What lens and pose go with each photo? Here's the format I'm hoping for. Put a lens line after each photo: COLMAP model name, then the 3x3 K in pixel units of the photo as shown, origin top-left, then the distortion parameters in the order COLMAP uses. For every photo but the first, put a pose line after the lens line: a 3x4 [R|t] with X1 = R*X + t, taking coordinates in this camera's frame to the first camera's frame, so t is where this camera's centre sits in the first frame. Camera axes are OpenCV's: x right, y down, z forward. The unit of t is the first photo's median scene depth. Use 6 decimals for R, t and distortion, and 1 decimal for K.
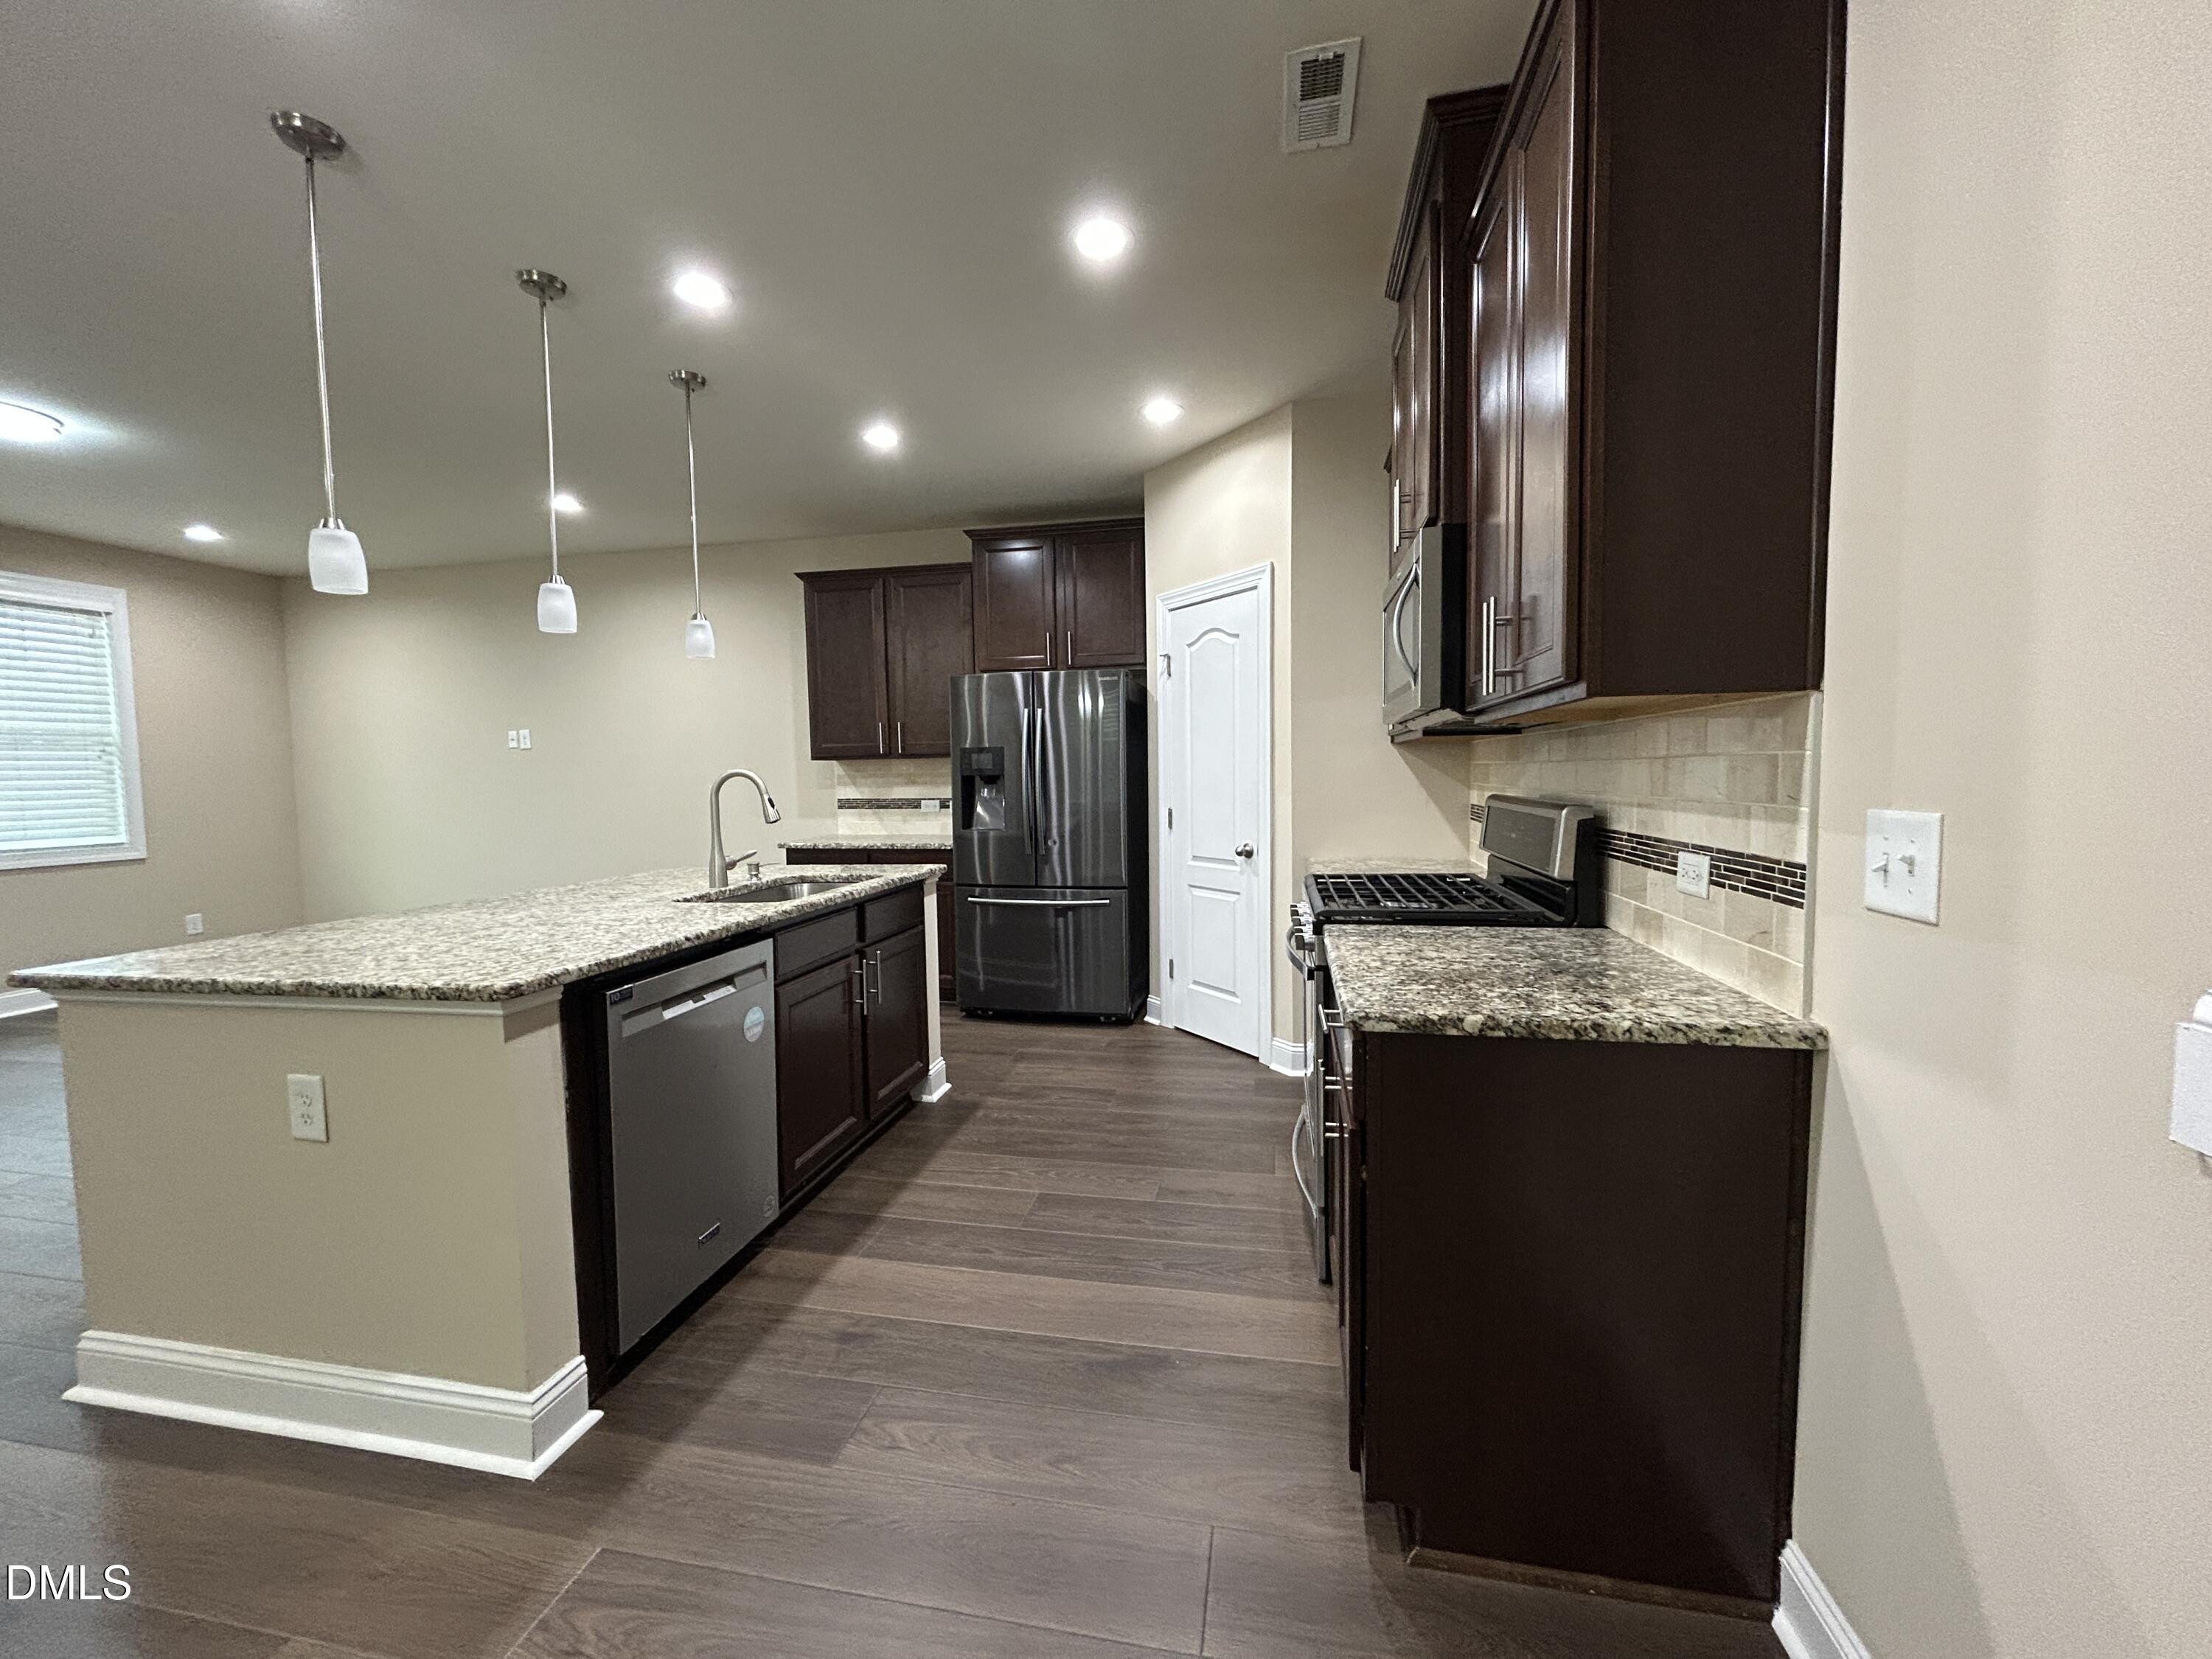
lens RADIAL K [[889.1, 0, 1103.4], [0, 889.1, 826.7], [0, 0, 1]] dist [-0.000753, 0.000575]
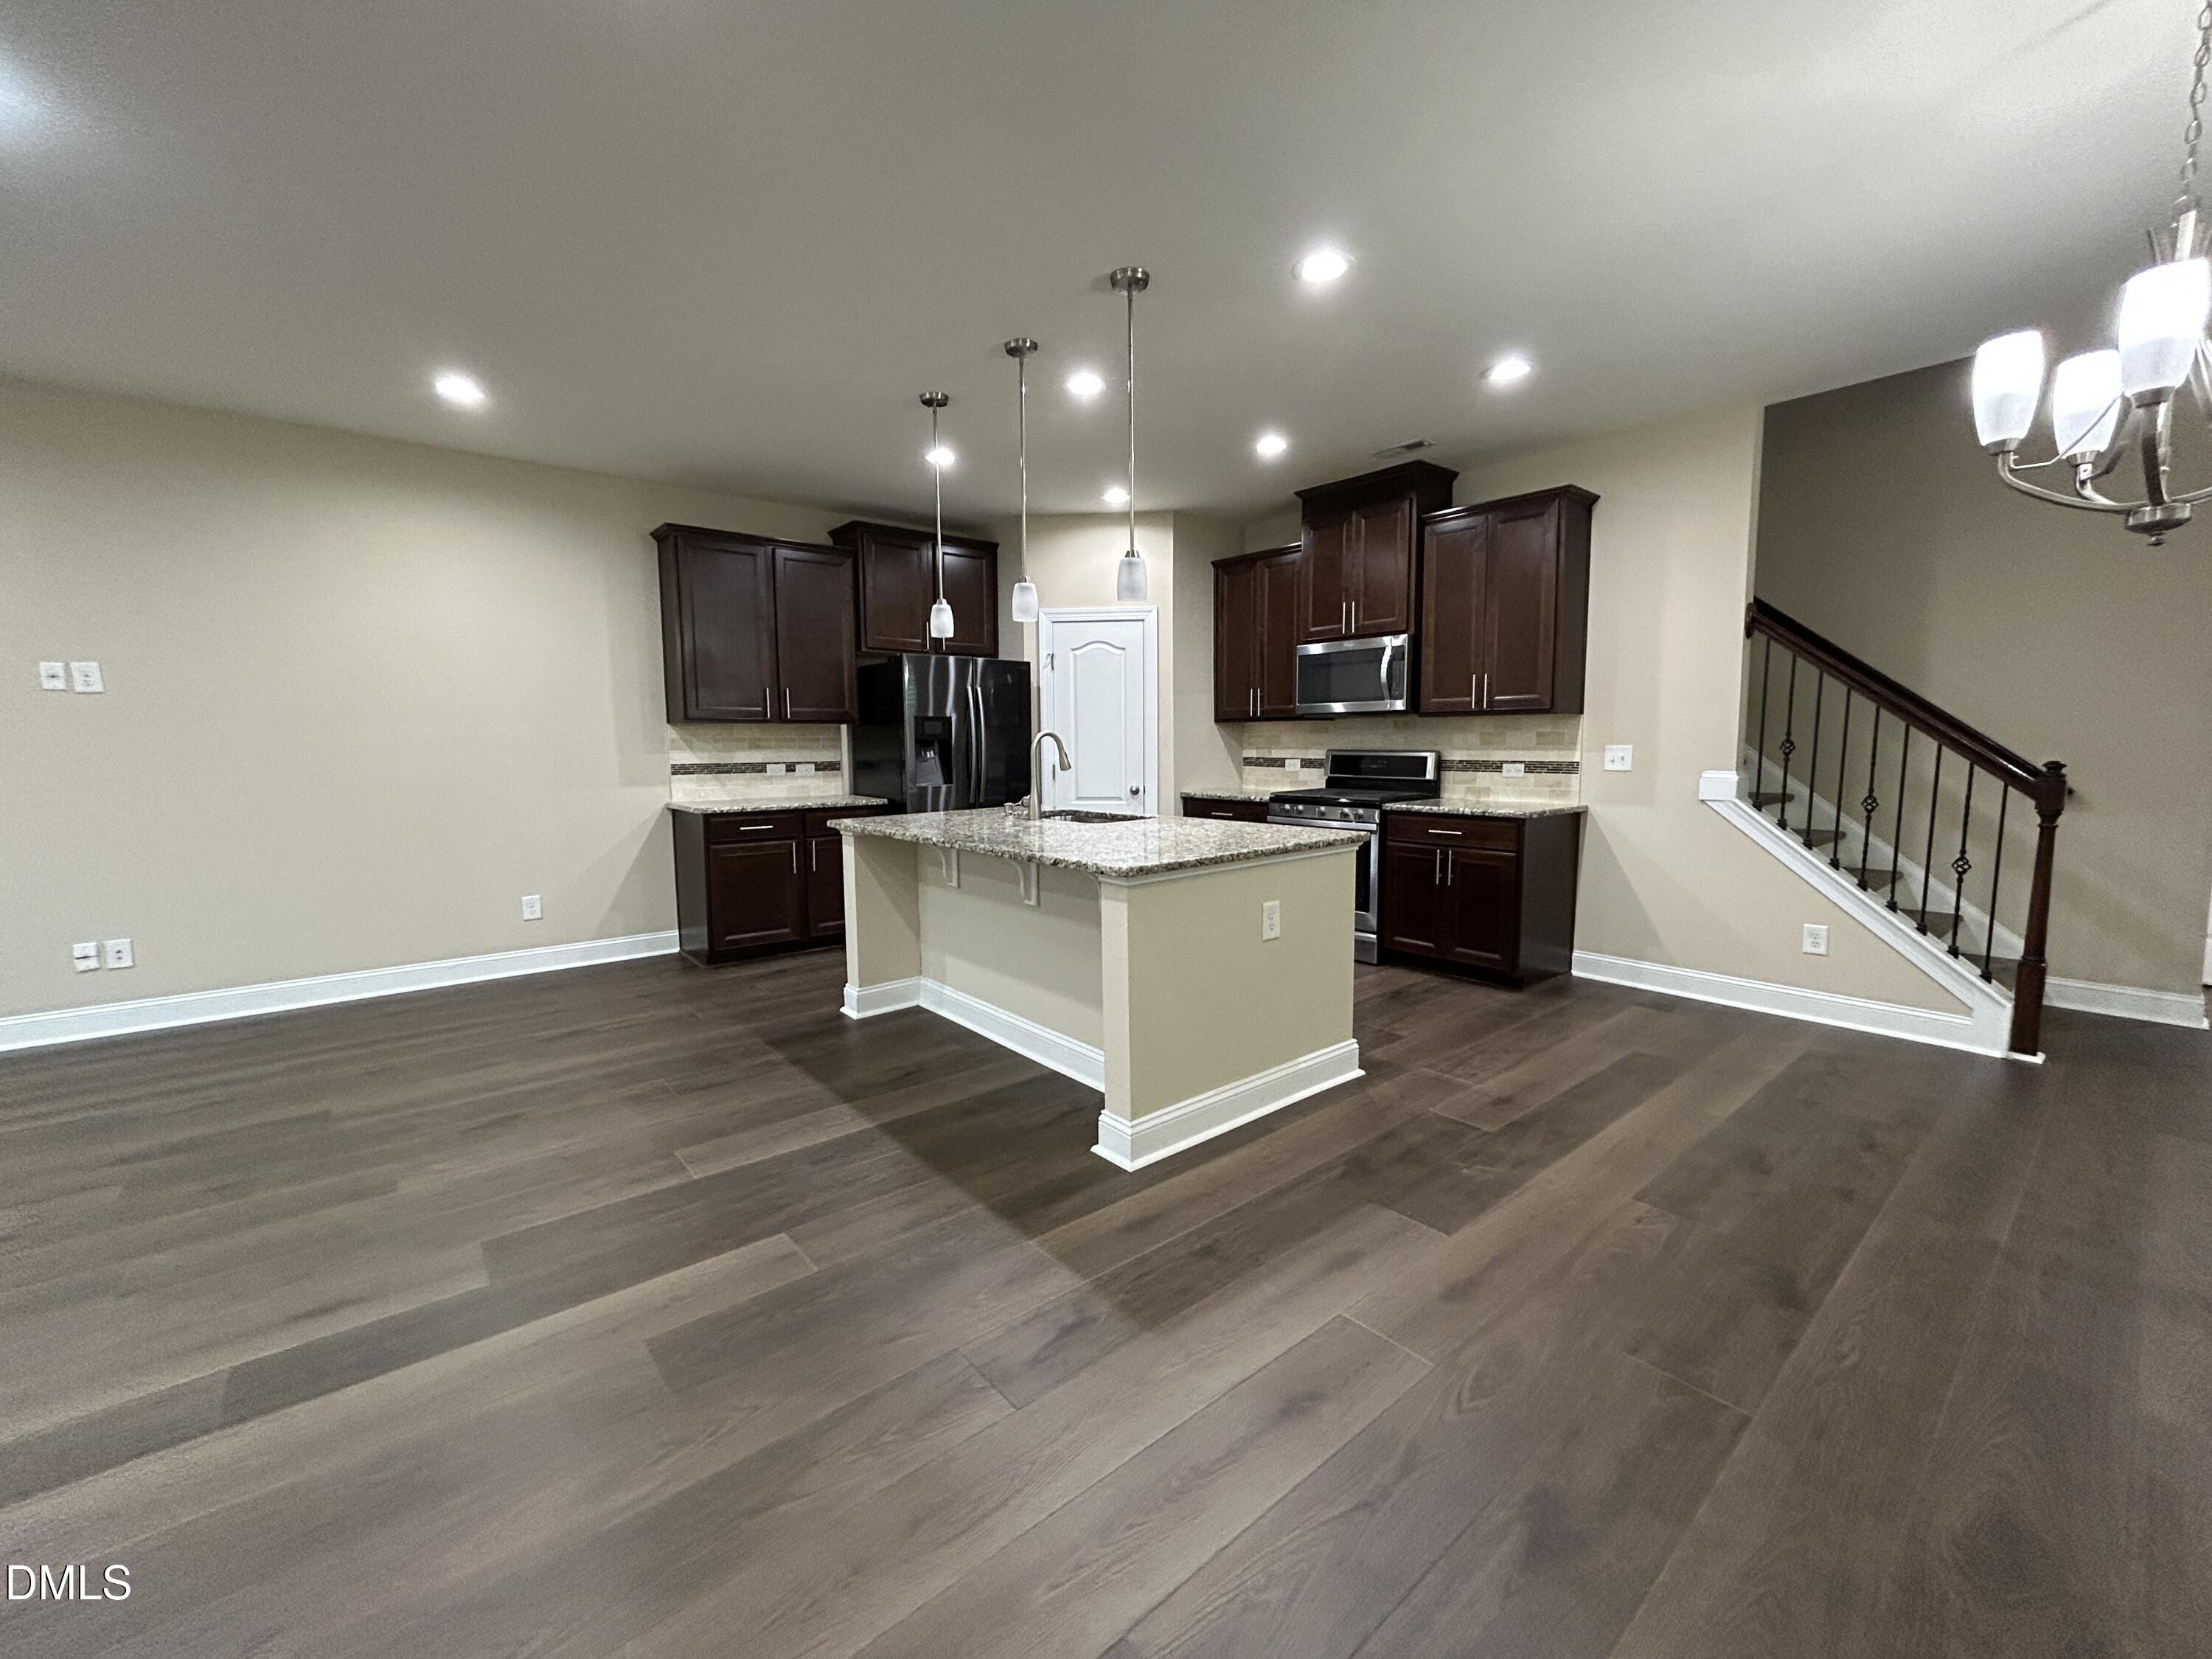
lens RADIAL K [[889.1, 0, 1103.5], [0, 889.1, 826.4], [0, 0, 1]] dist [-0.000753, 0.000575]
pose [[0.628884, -0.064710, 0.774802, -1.286201], [0.044942, 0.997890, 0.046863, 0.018741], [-0.776199, 0.005350, 0.630465, 0.083486]]
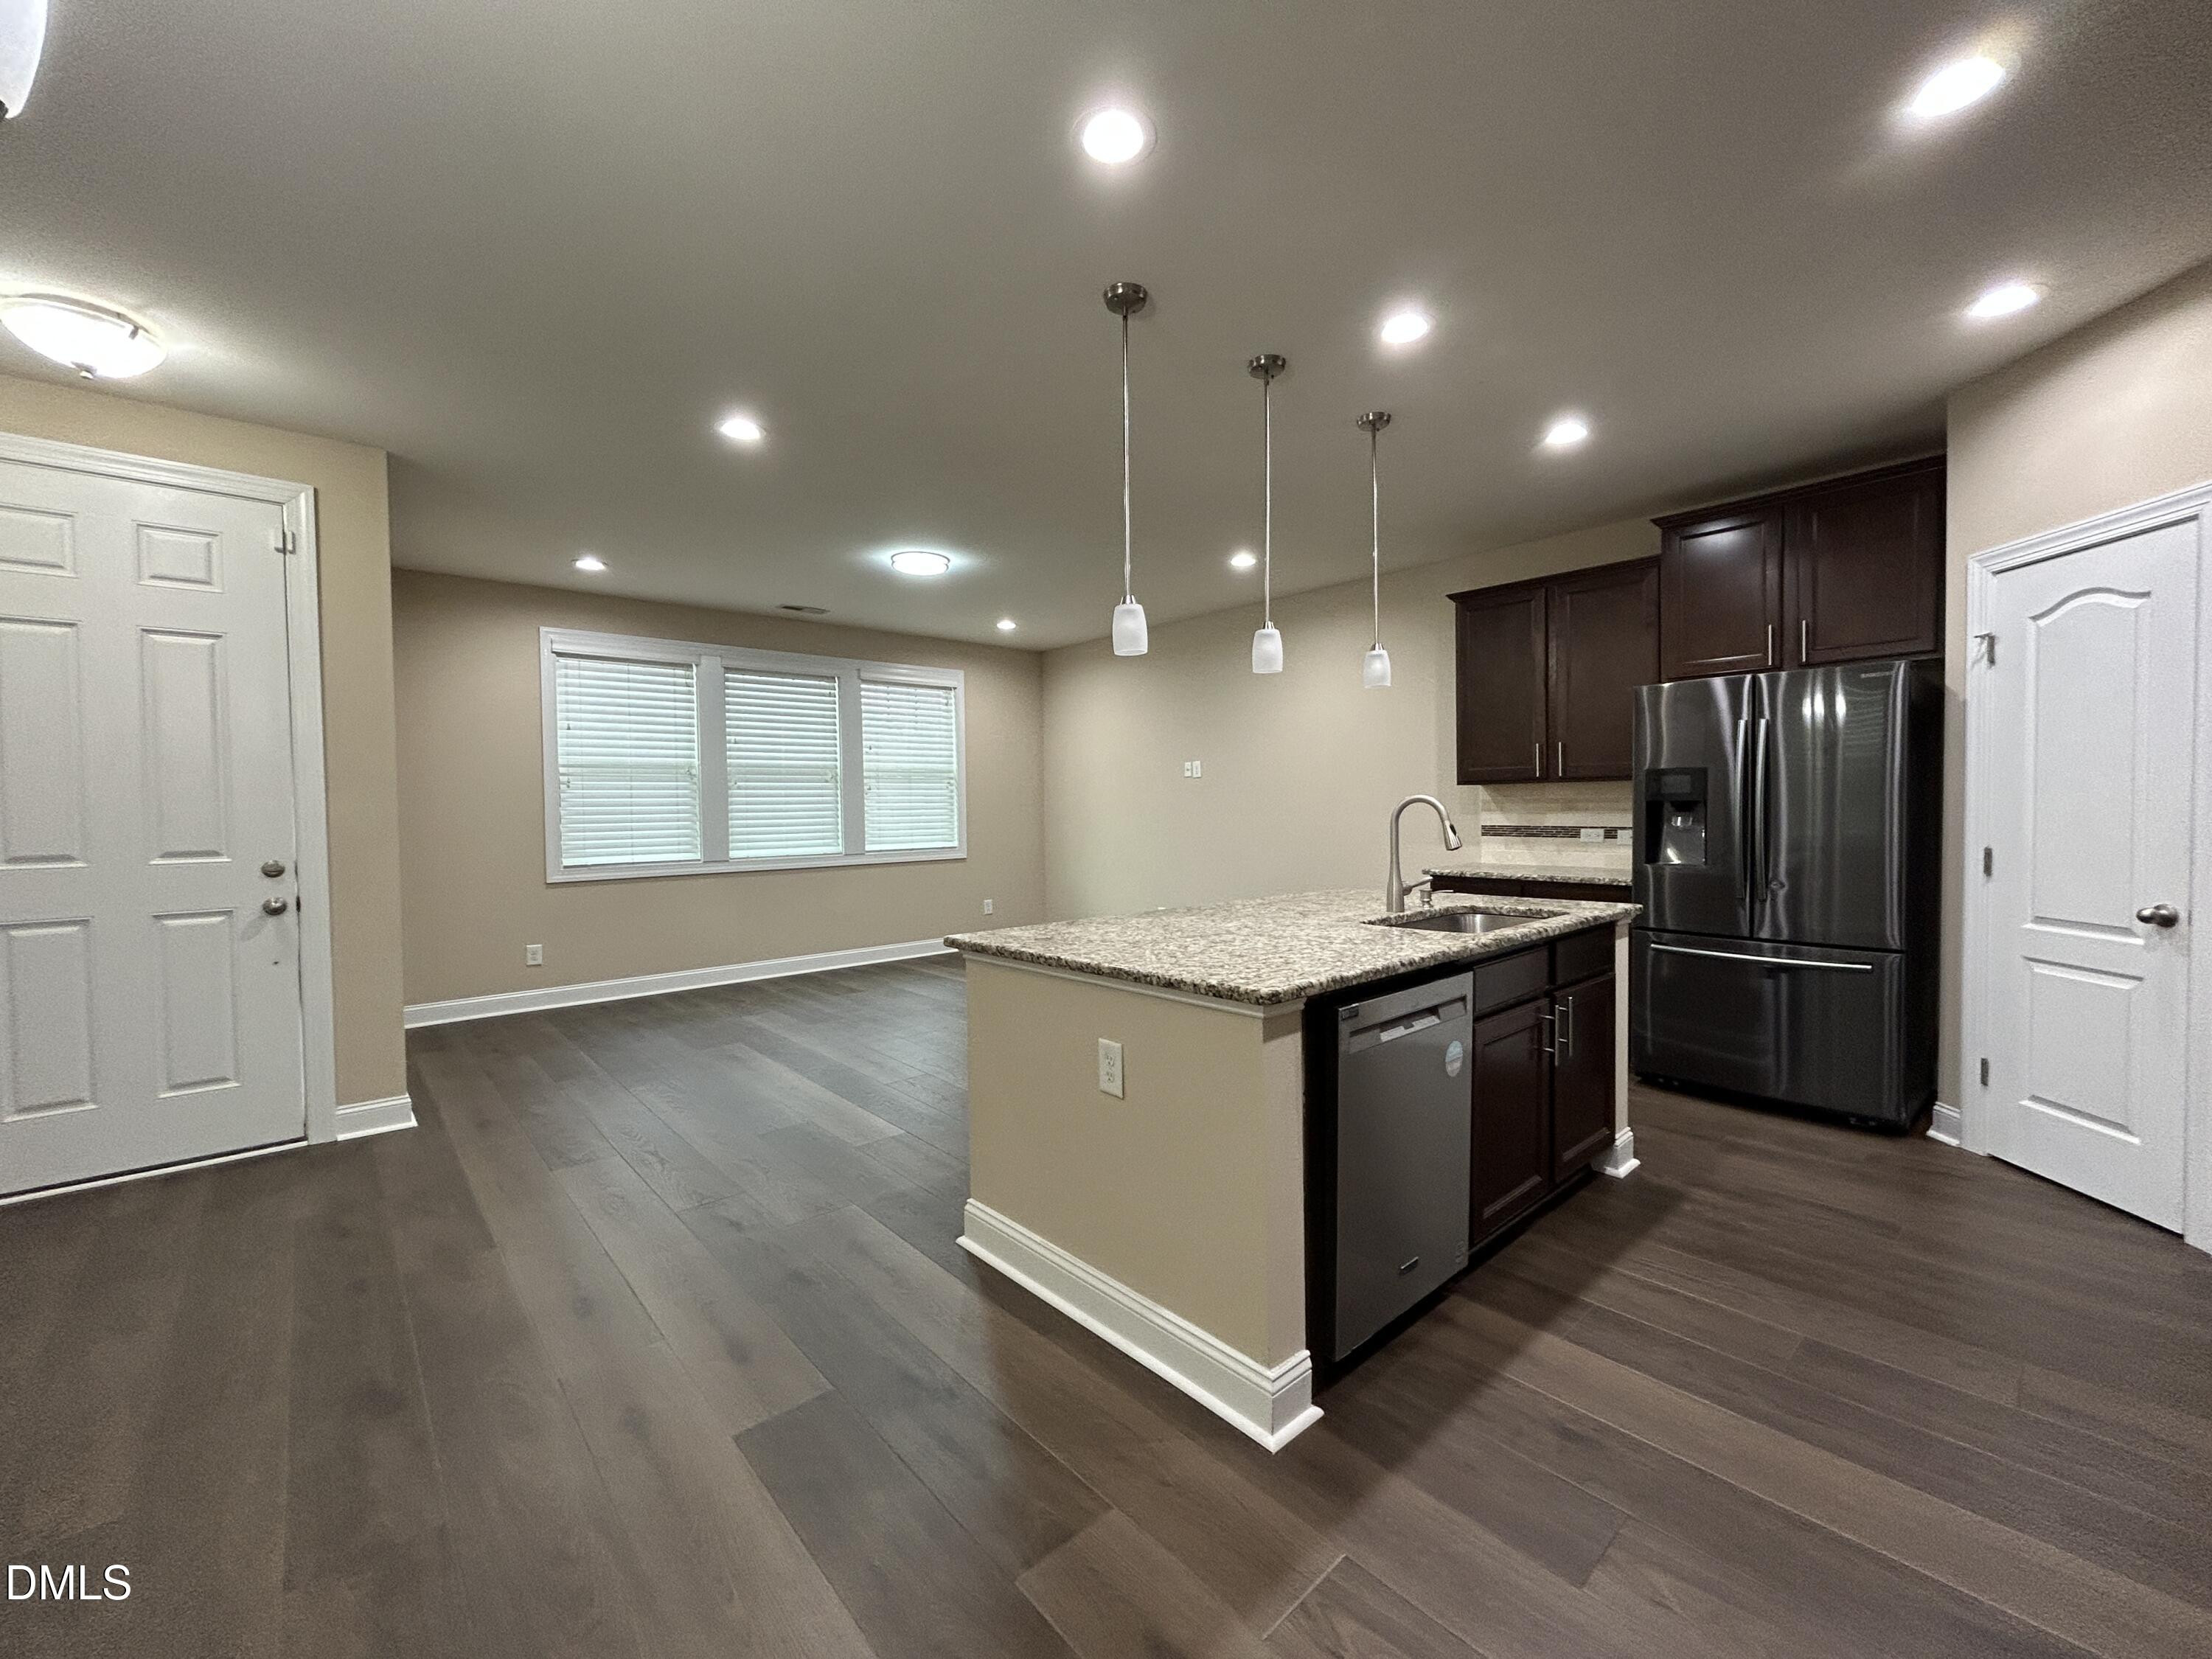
lens RADIAL K [[889.1, 0, 1103.0], [0, 889.1, 827.9], [0, 0, 1]] dist [-0.000753, 0.000575]
pose [[0.798510, 0.020495, -0.601632, -0.085836], [-0.036180, 0.999247, -0.013981, -0.000851], [0.600893, 0.032931, 0.798651, -0.005834]]
